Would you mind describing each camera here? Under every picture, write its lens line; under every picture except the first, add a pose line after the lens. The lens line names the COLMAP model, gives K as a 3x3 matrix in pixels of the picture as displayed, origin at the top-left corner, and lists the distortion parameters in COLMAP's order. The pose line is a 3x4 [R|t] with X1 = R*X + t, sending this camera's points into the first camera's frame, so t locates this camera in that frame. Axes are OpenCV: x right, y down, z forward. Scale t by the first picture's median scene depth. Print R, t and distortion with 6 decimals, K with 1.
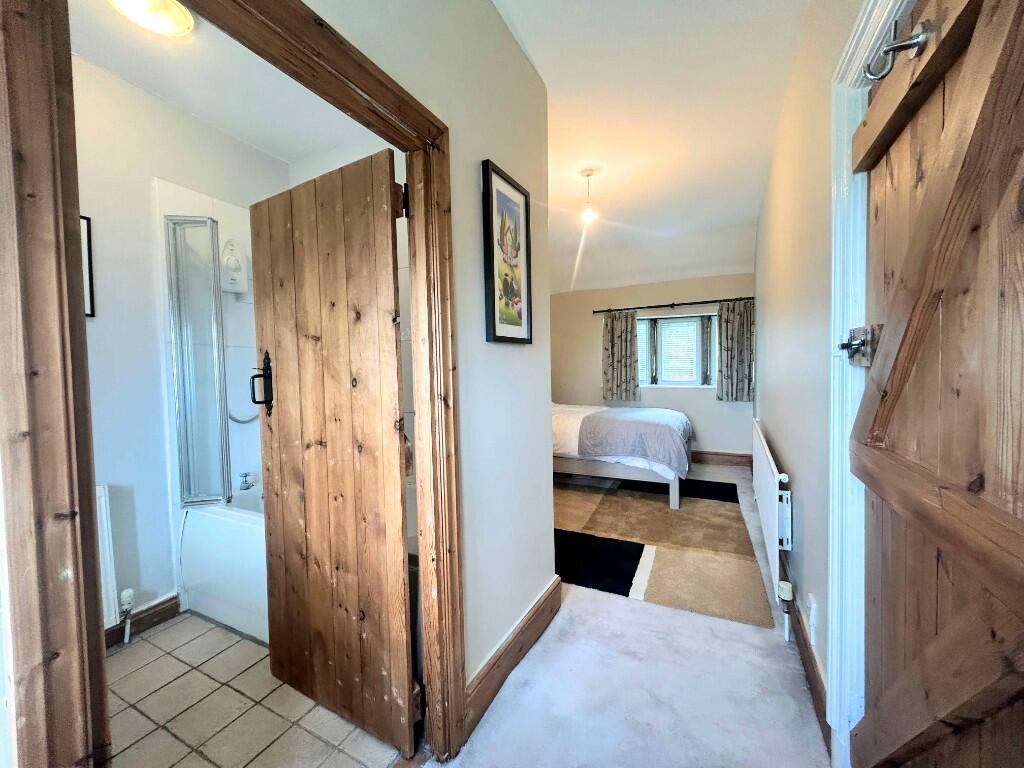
lens RADIAL K [[414.2, 0, 514.6], [0, 414.2, 380.3], [0, 0, 1]] dist [0.004439, 0.000768]
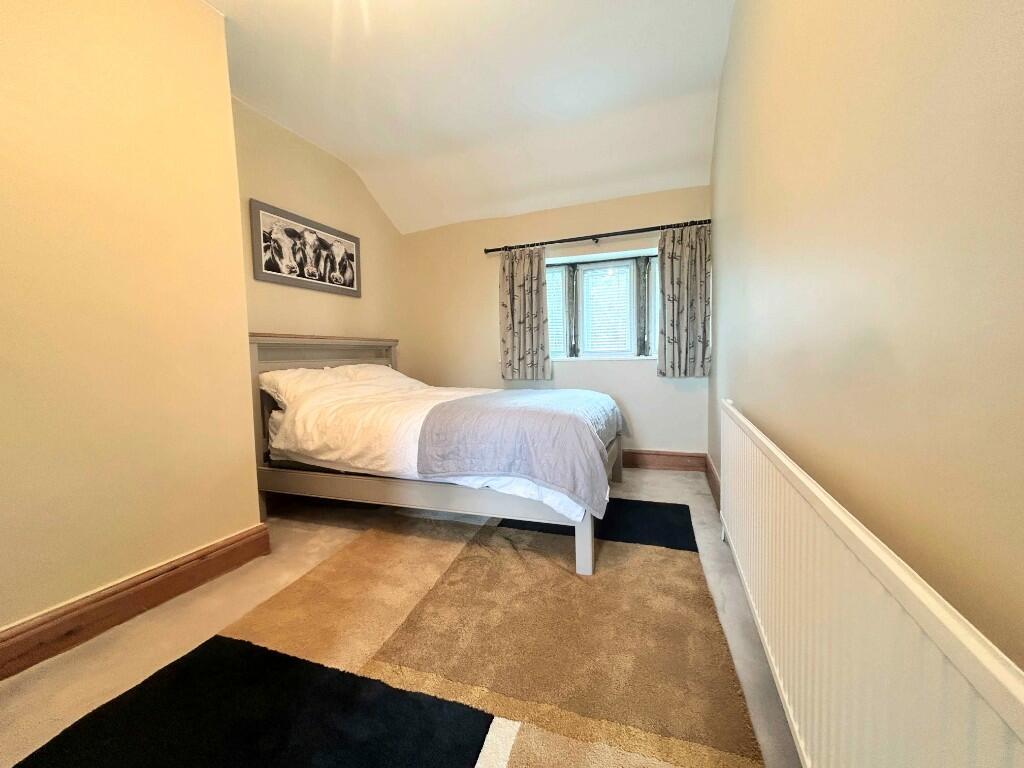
lens RADIAL K [[414.2, 0, 510.8], [0, 414.2, 381.6], [0, 0, 1]] dist [0.004439, 0.000768]
pose [[0.992991, -0.017427, 0.116896, 0.172135], [0.014174, 0.999491, 0.028596, 0.035828], [-0.117334, -0.026739, 0.992732, 0.361863]]
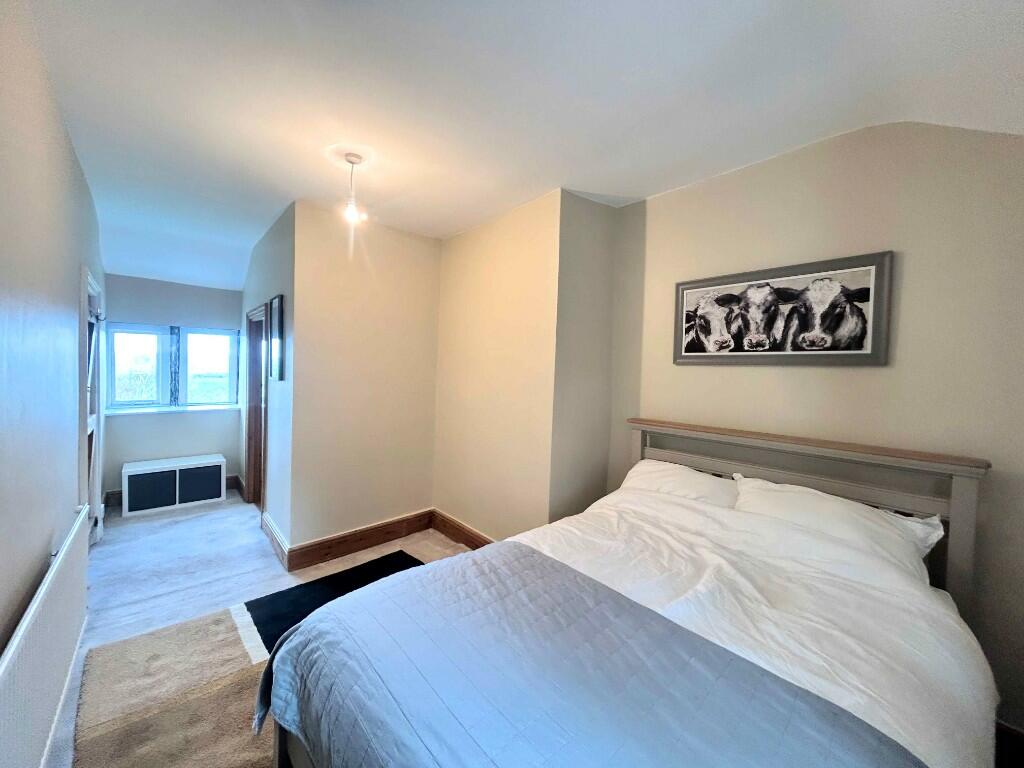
lens RADIAL K [[414.2, 0, 512.3], [0, 414.2, 381.9], [0, 0, 1]] dist [0.004439, 0.000768]
pose [[-0.382037, 0.034593, -0.923499, 0.320301], [-0.053504, 0.996795, 0.059472, -0.023817], [0.922597, 0.072131, -0.378962, 0.654352]]
